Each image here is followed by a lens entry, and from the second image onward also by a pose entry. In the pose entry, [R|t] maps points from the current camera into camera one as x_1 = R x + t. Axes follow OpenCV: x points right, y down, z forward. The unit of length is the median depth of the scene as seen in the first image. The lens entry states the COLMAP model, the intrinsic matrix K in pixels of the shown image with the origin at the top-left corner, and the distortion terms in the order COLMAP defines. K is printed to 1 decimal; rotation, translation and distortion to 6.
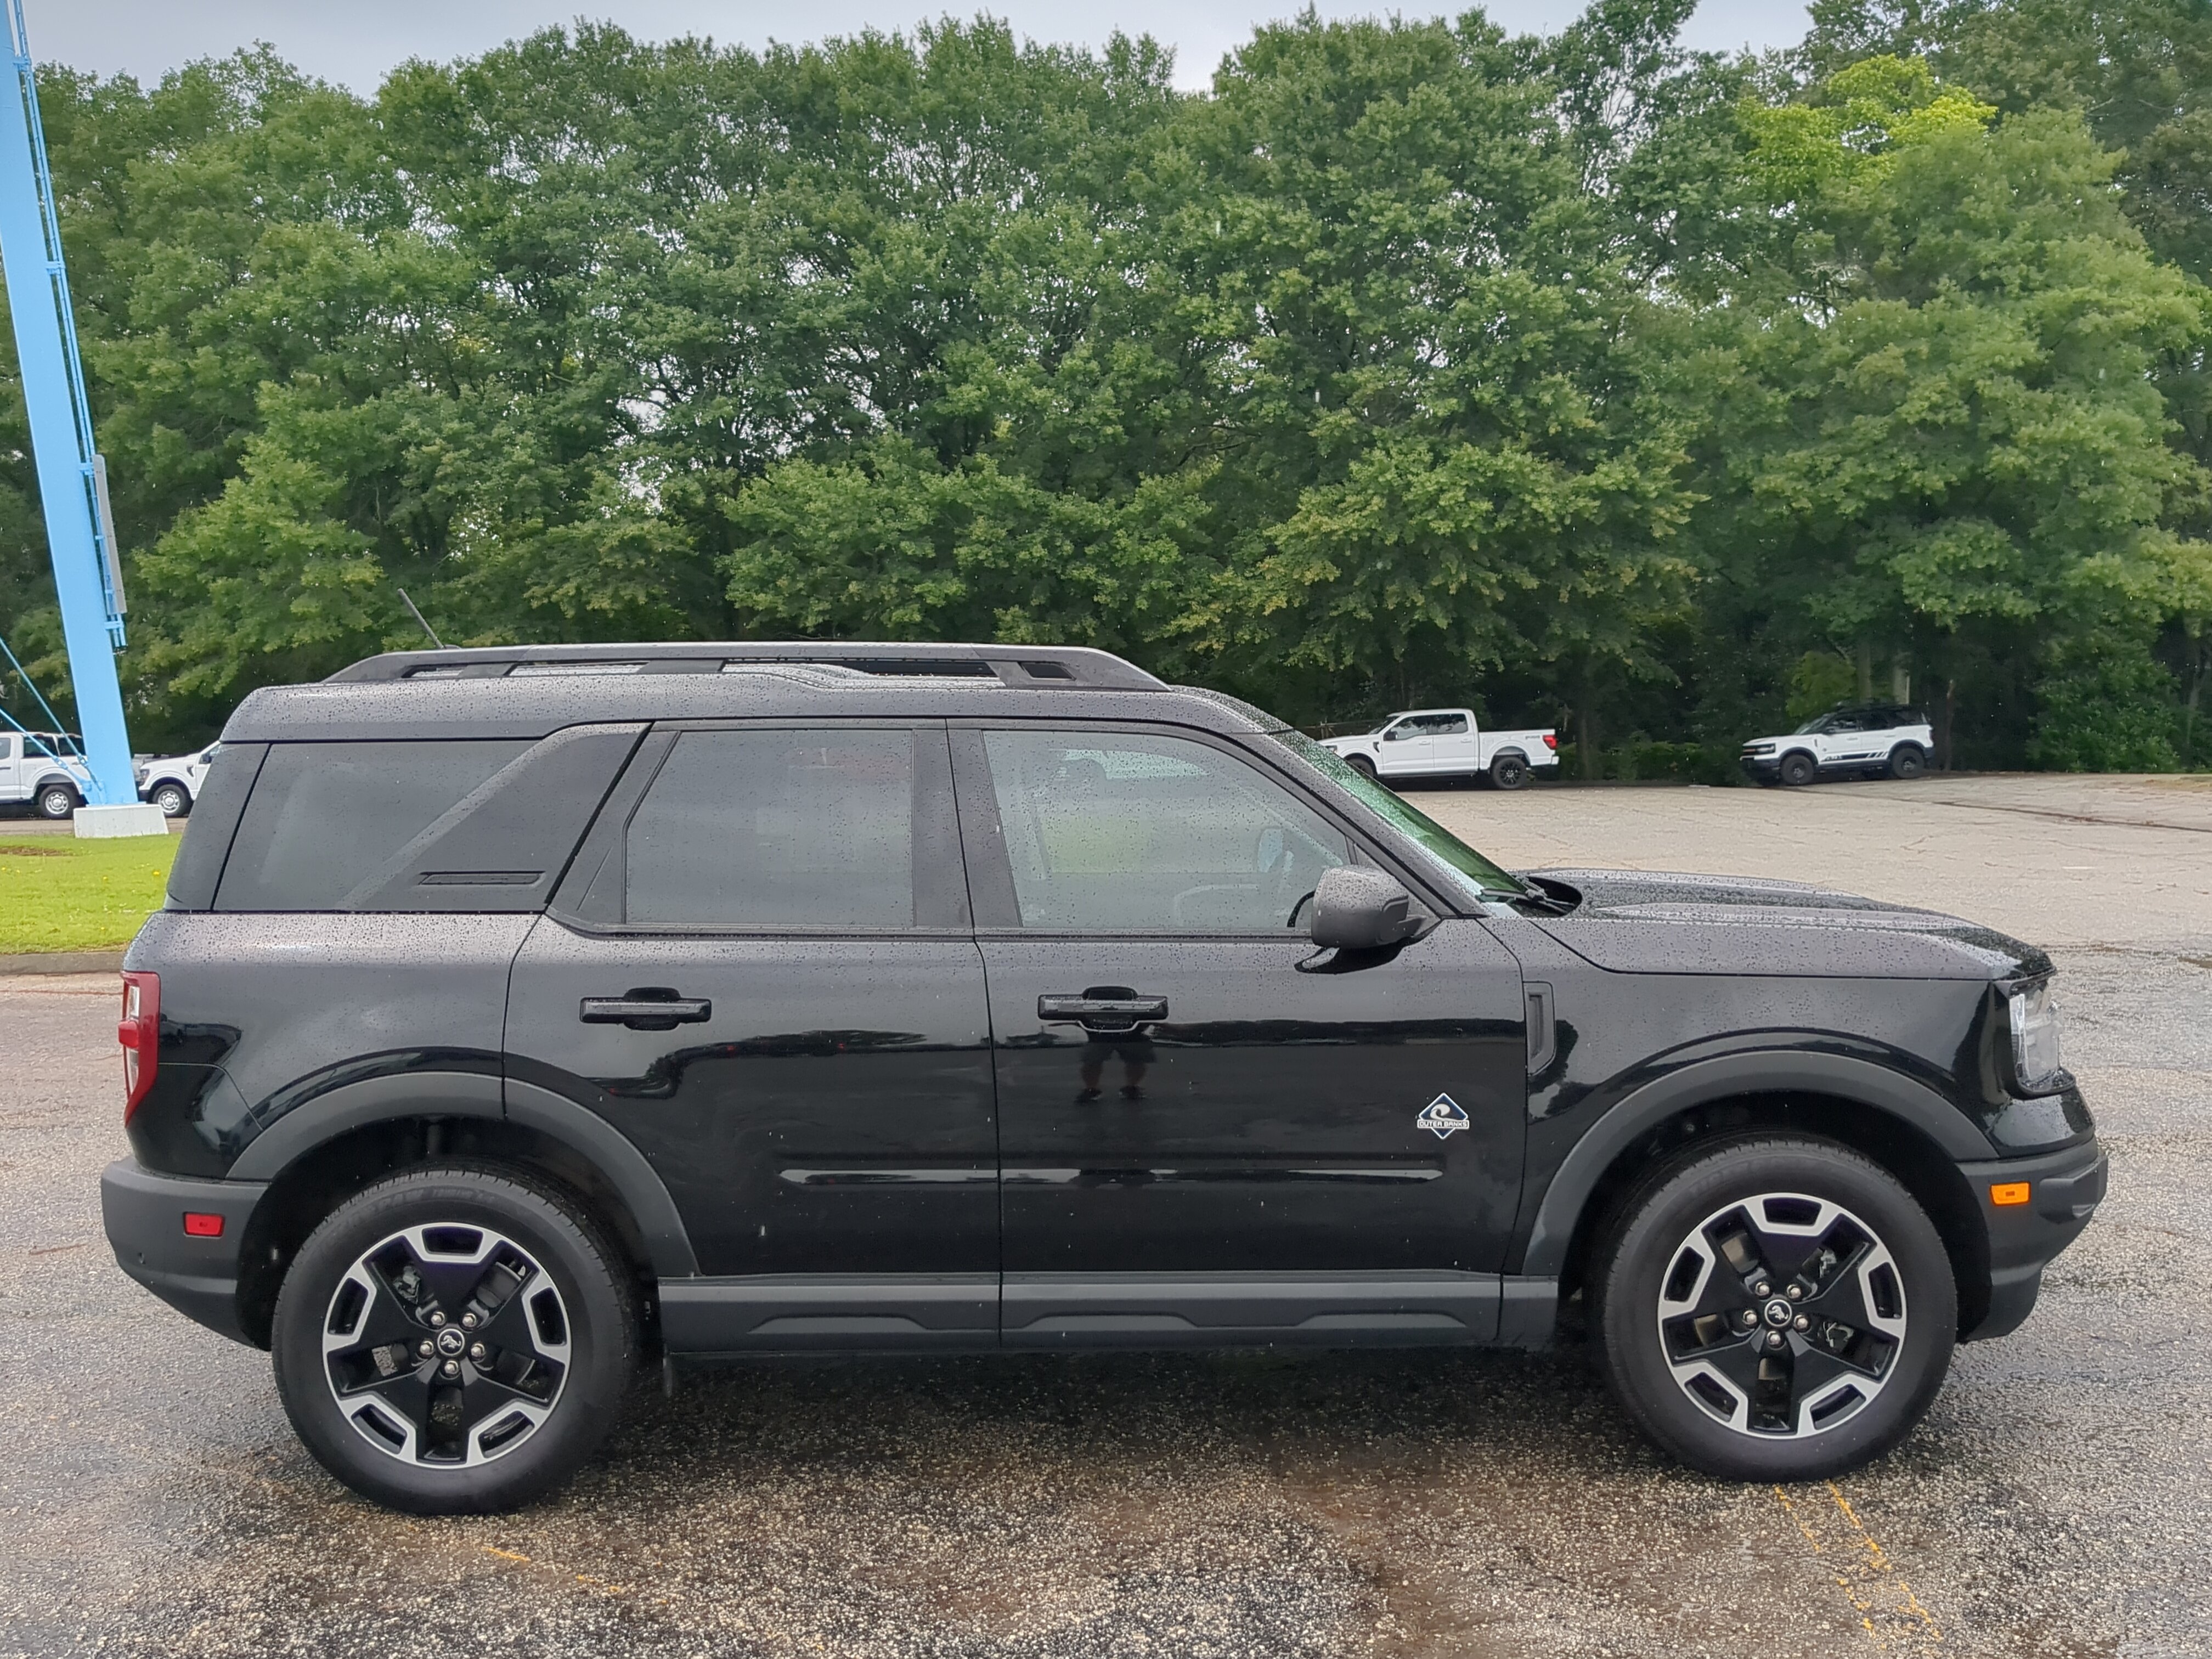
lens RADIAL K [[2027.1, 0, 1106.0], [0, 2027.1, 829.5], [0, 0, 1]] dist [0.038406, -0.061549]
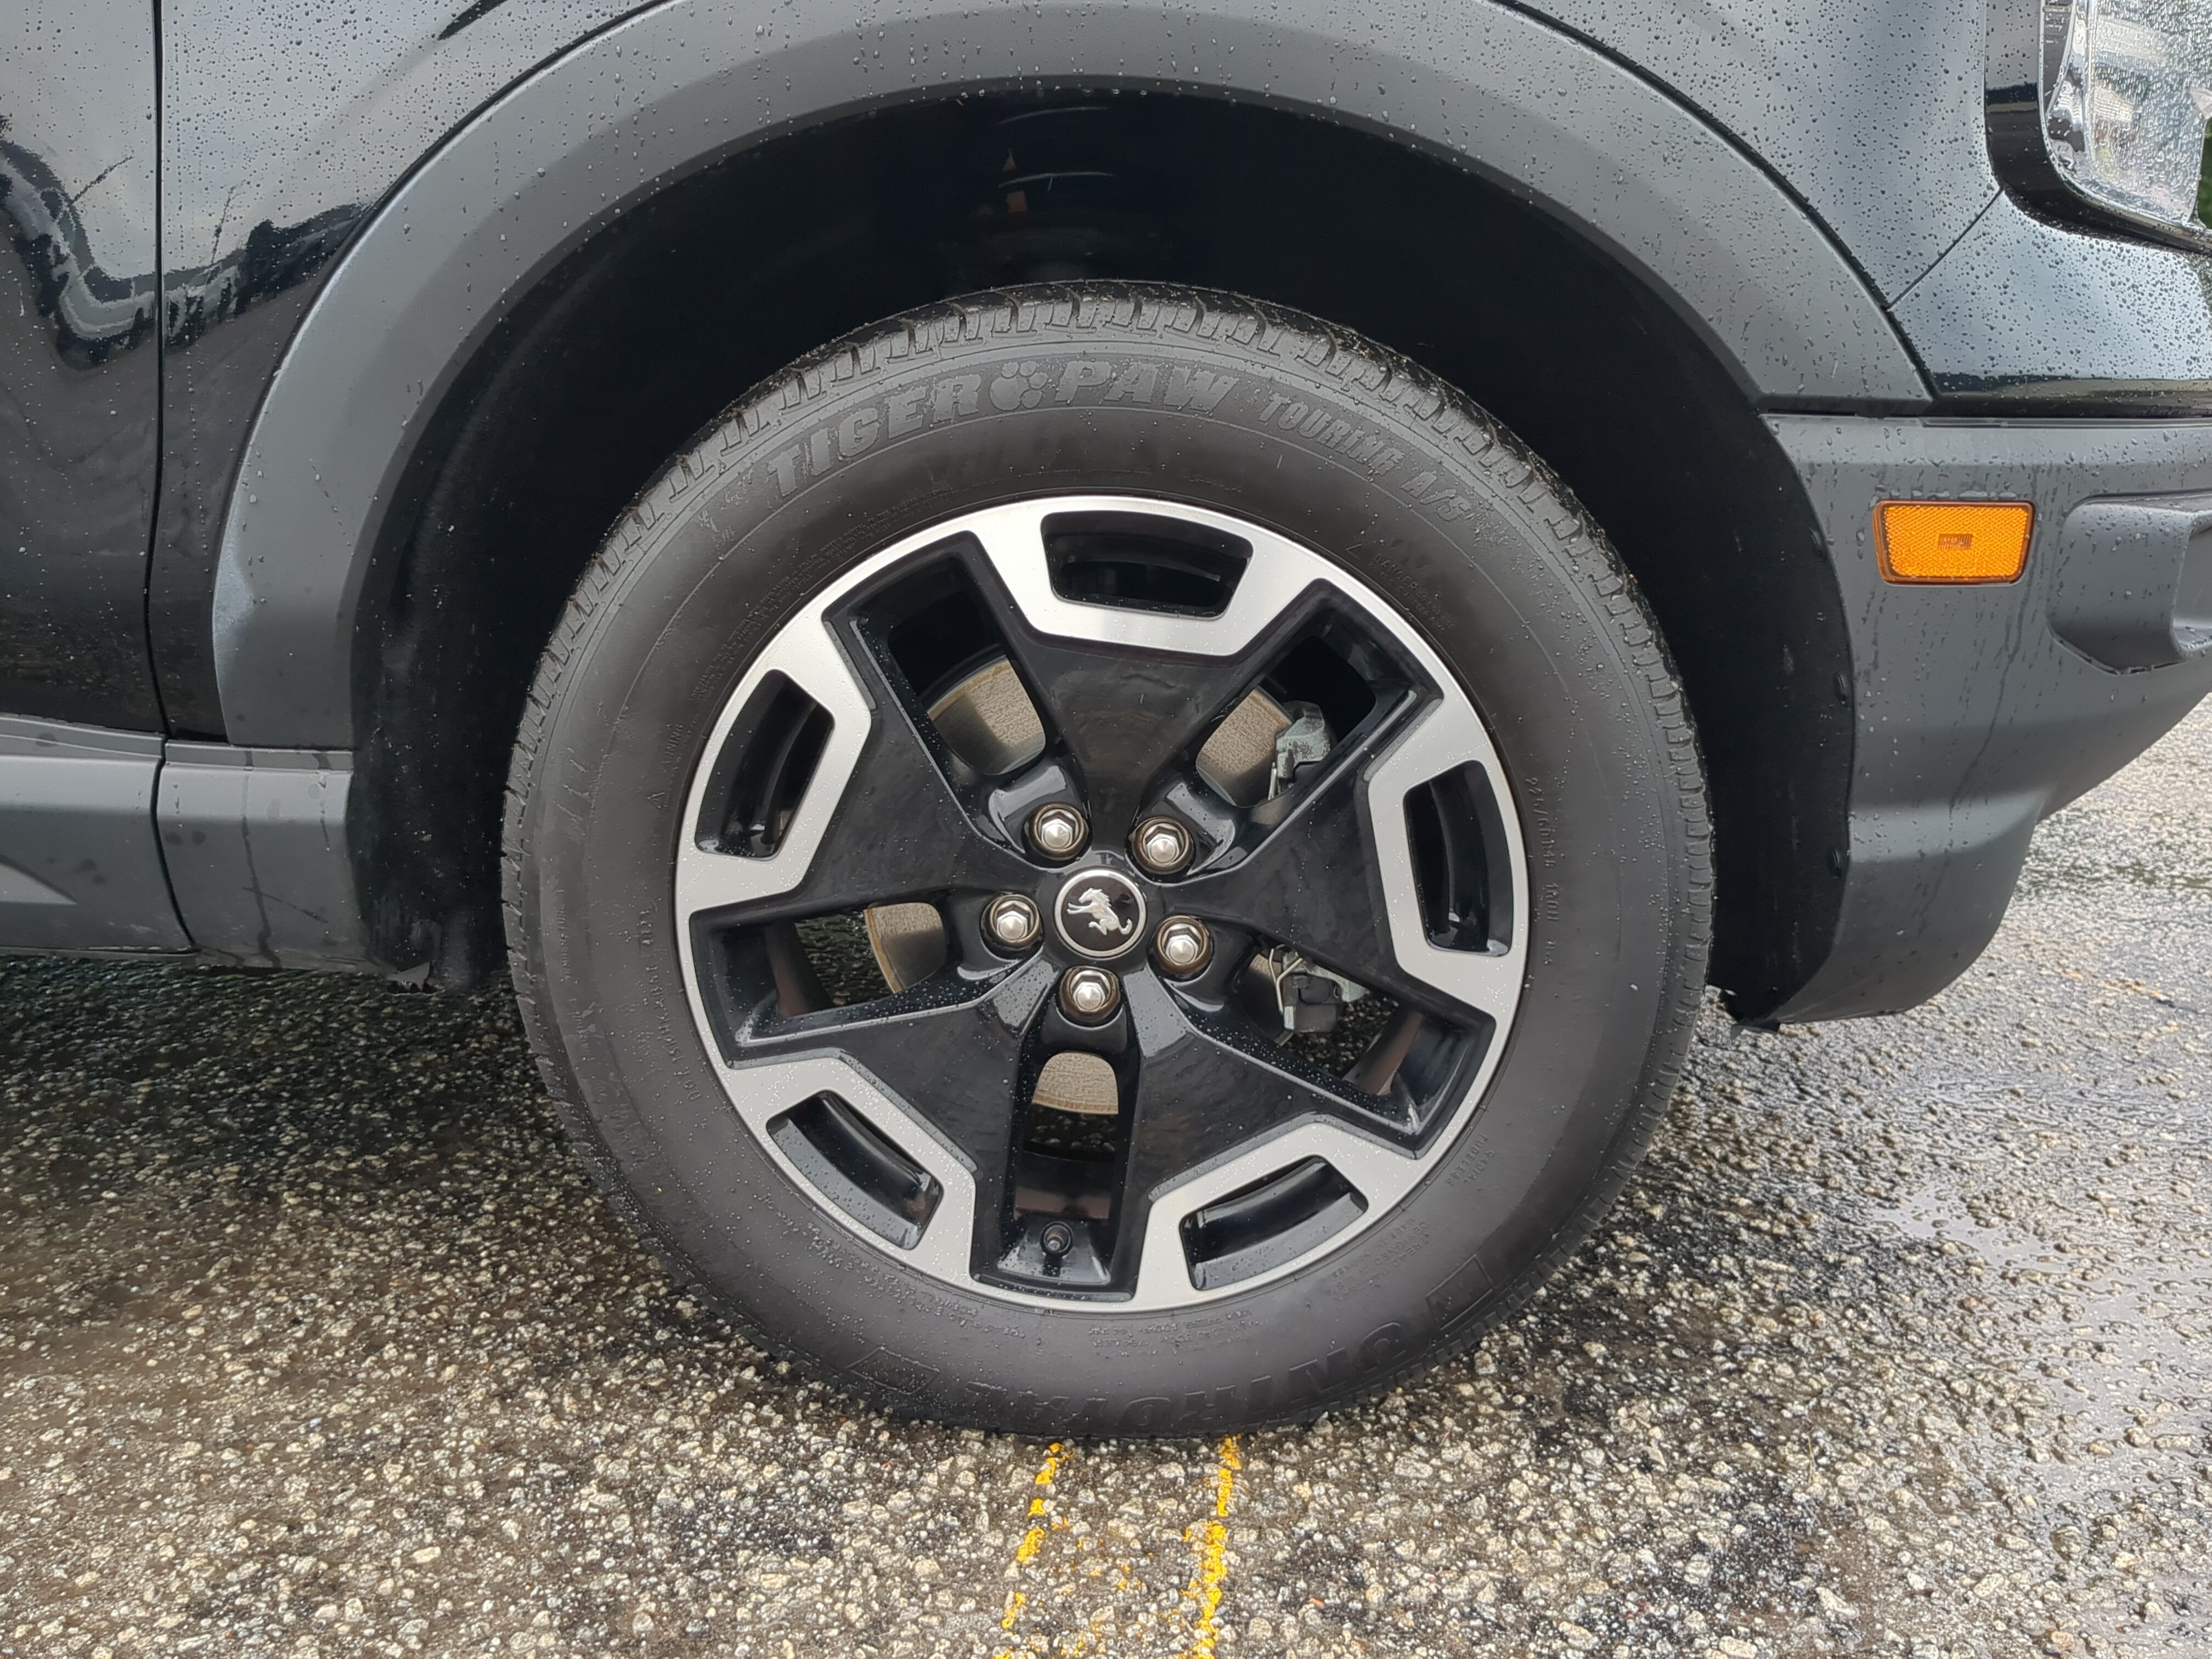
lens RADIAL K [[2027.1, 0, 1106.0], [0, 2027.1, 829.5], [0, 0, 1]] dist [0.038406, -0.061549]
pose [[0.997927, 0.055422, -0.032725, 0.341126], [-0.046915, 0.974450, 0.219651, 0.161821], [0.044063, -0.217660, 0.975030, 0.719267]]
